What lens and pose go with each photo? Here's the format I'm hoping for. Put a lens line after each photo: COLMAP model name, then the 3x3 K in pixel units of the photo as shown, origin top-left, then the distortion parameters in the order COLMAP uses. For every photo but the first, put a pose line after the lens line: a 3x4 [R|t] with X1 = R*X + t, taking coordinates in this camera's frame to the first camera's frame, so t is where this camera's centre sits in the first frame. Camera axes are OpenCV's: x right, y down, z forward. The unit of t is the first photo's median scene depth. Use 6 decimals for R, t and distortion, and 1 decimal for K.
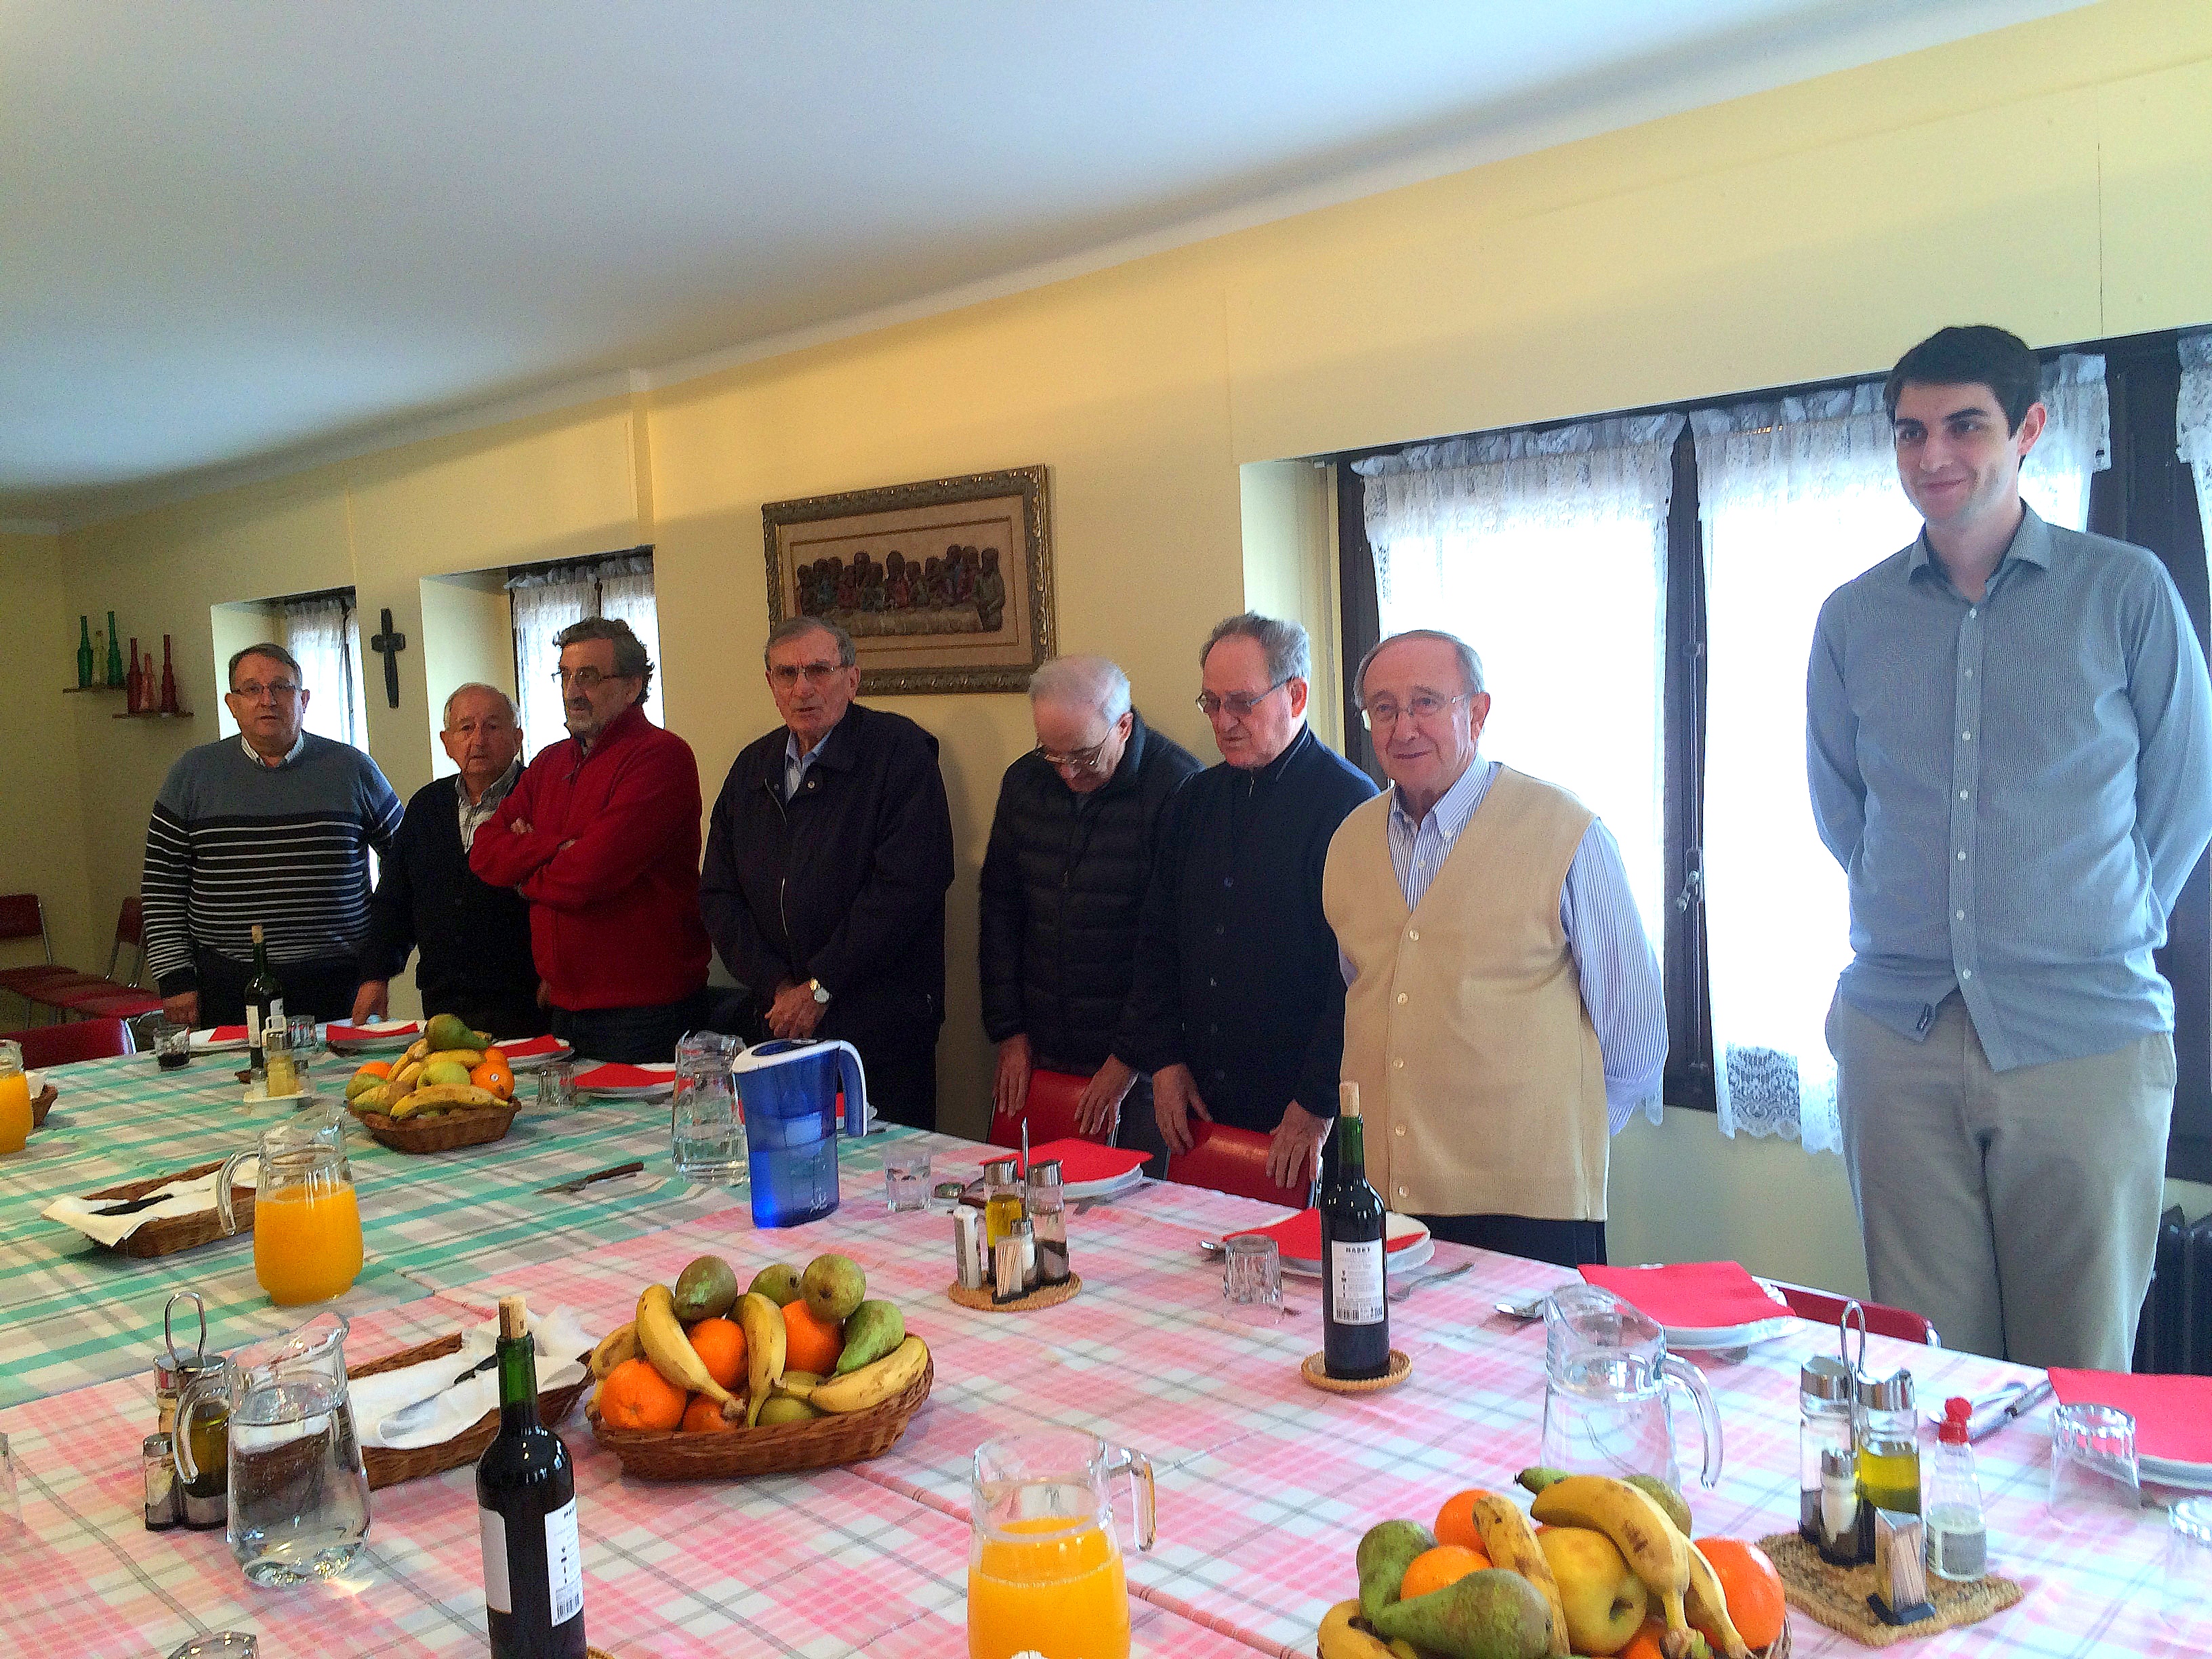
lens RADIAL K [[1885.4, 0, 1106.0], [0, 1885.4, 829.5], [0, 0, 1]] dist [0.000662, -0.300284]
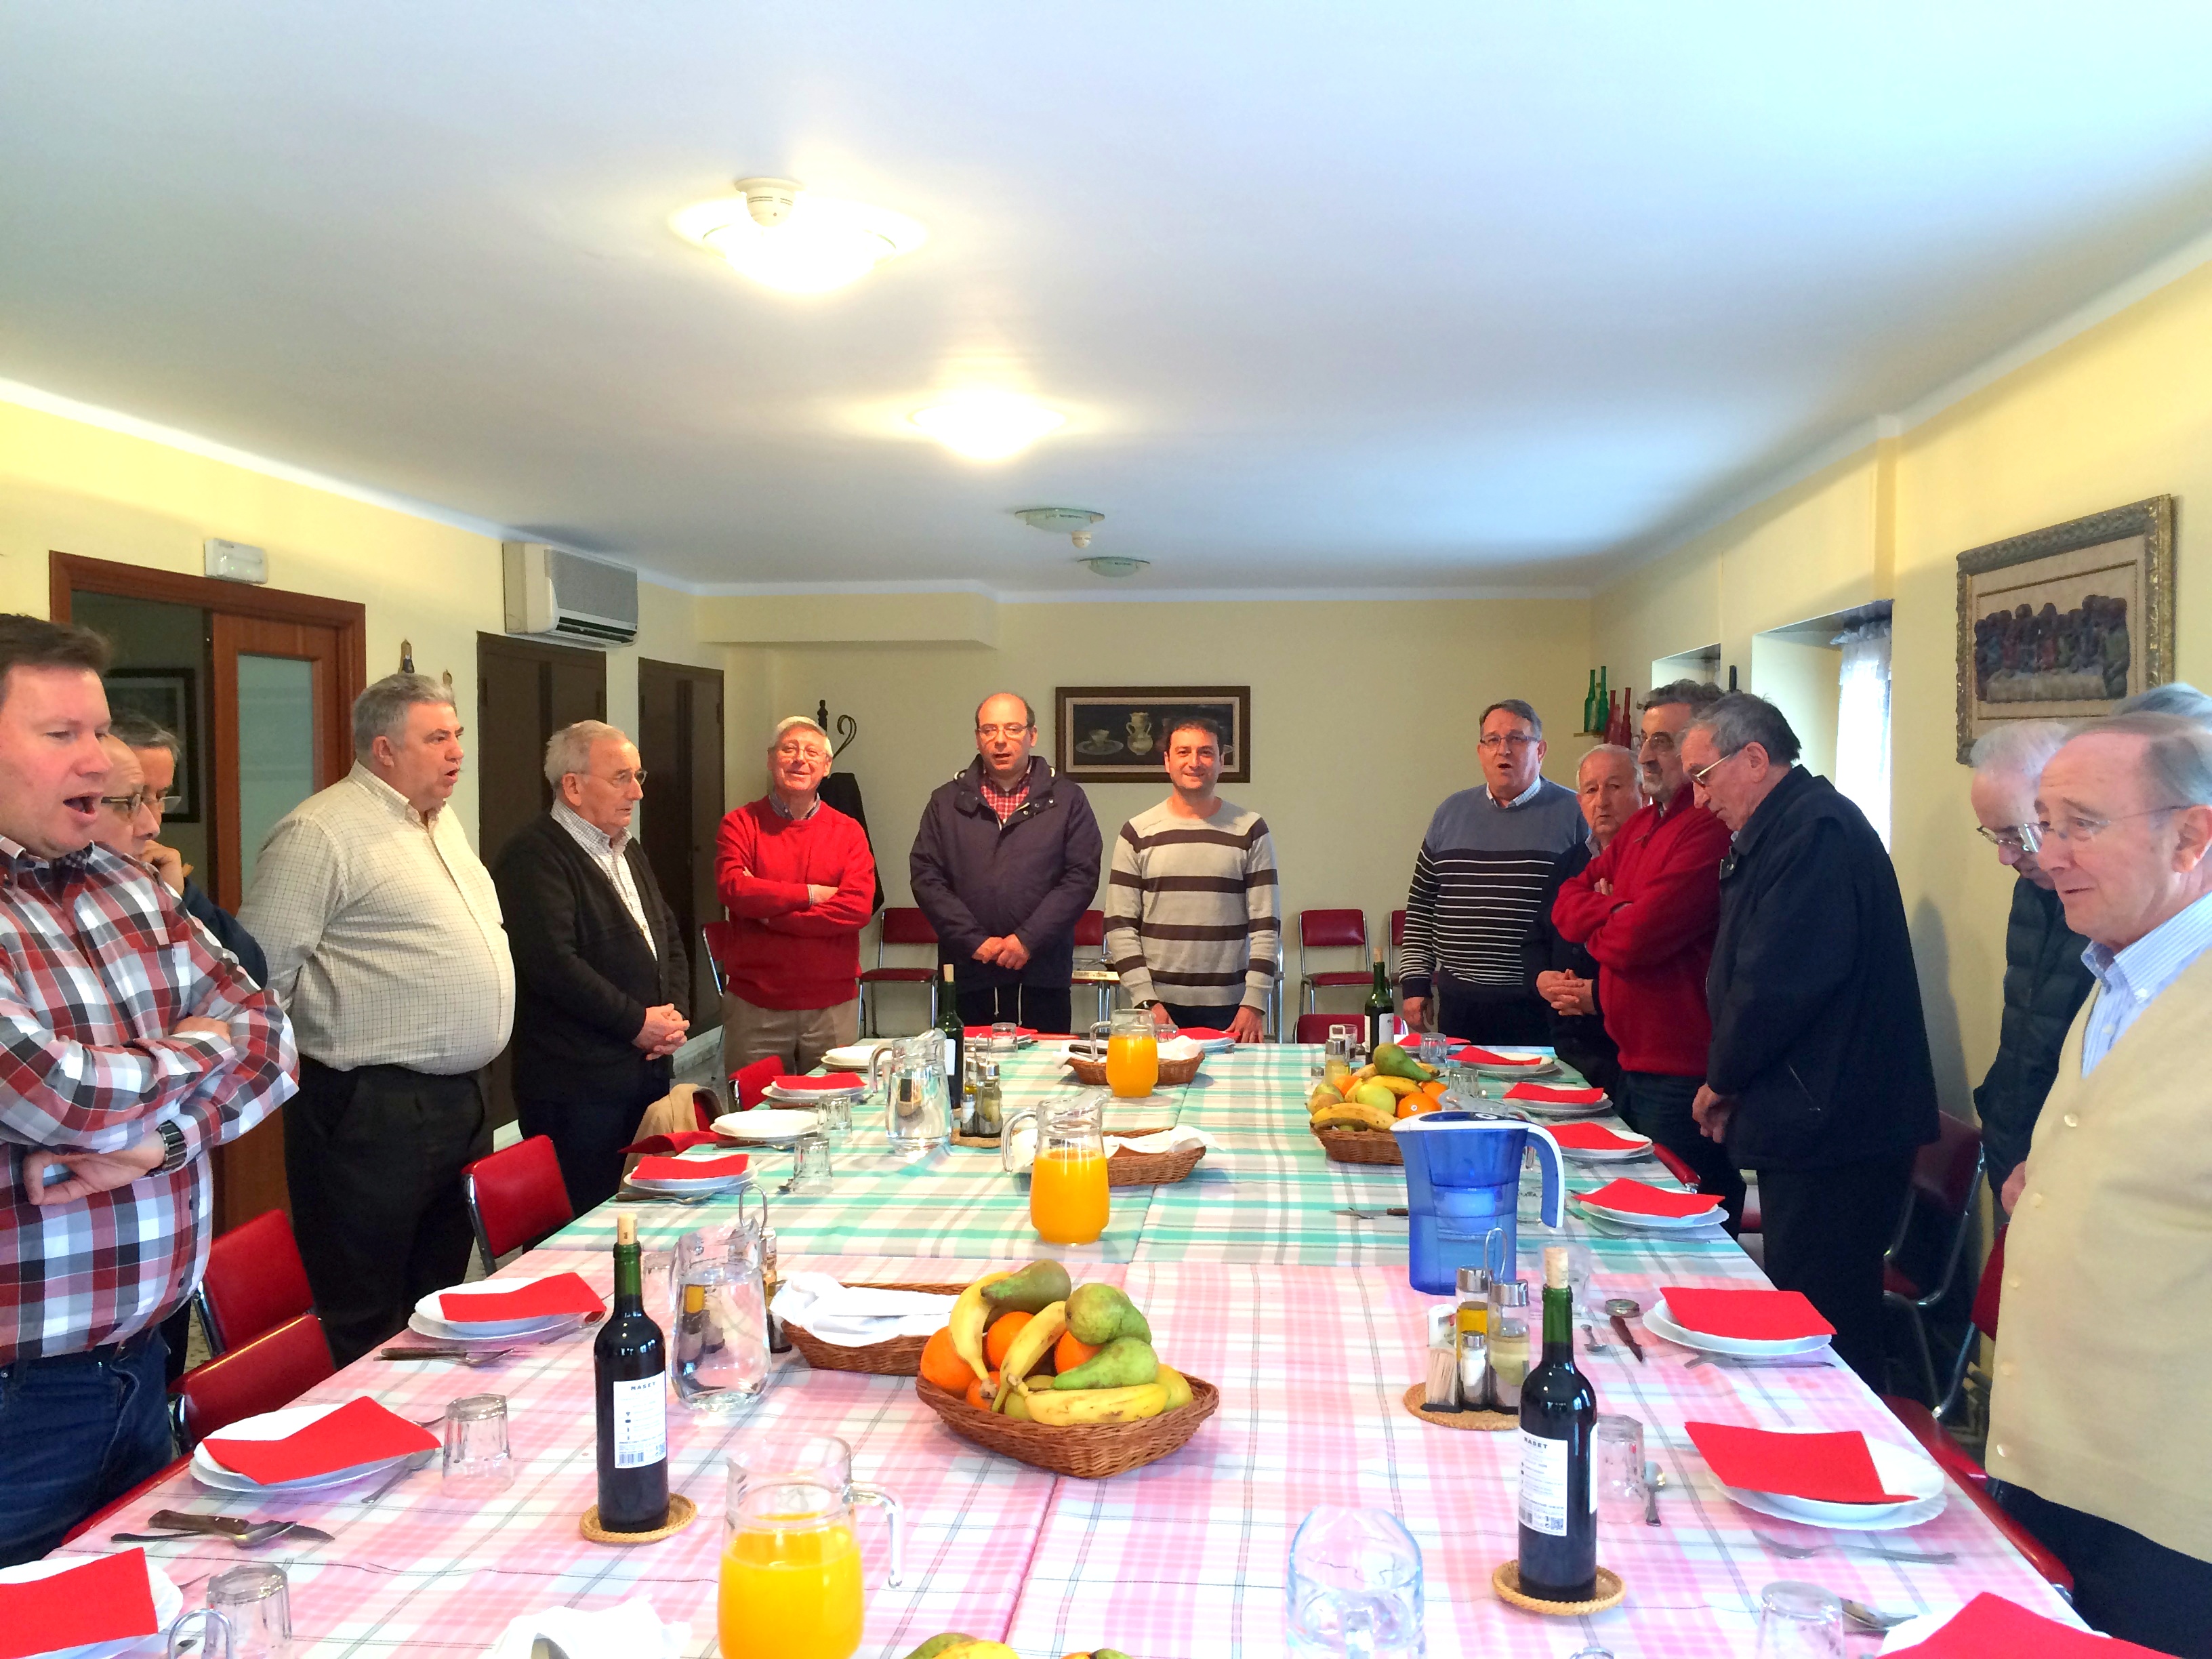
lens RADIAL K [[1854.7, 0, 1106.0], [0, 1854.7, 829.5], [0, 0, 1]] dist [0.103314, -0.117279]
pose [[0.604478, 0.063014, -0.794126, 0.336352], [-0.074103, 0.996992, 0.022705, -0.033581], [0.793168, 0.045122, 0.607329, 0.144254]]
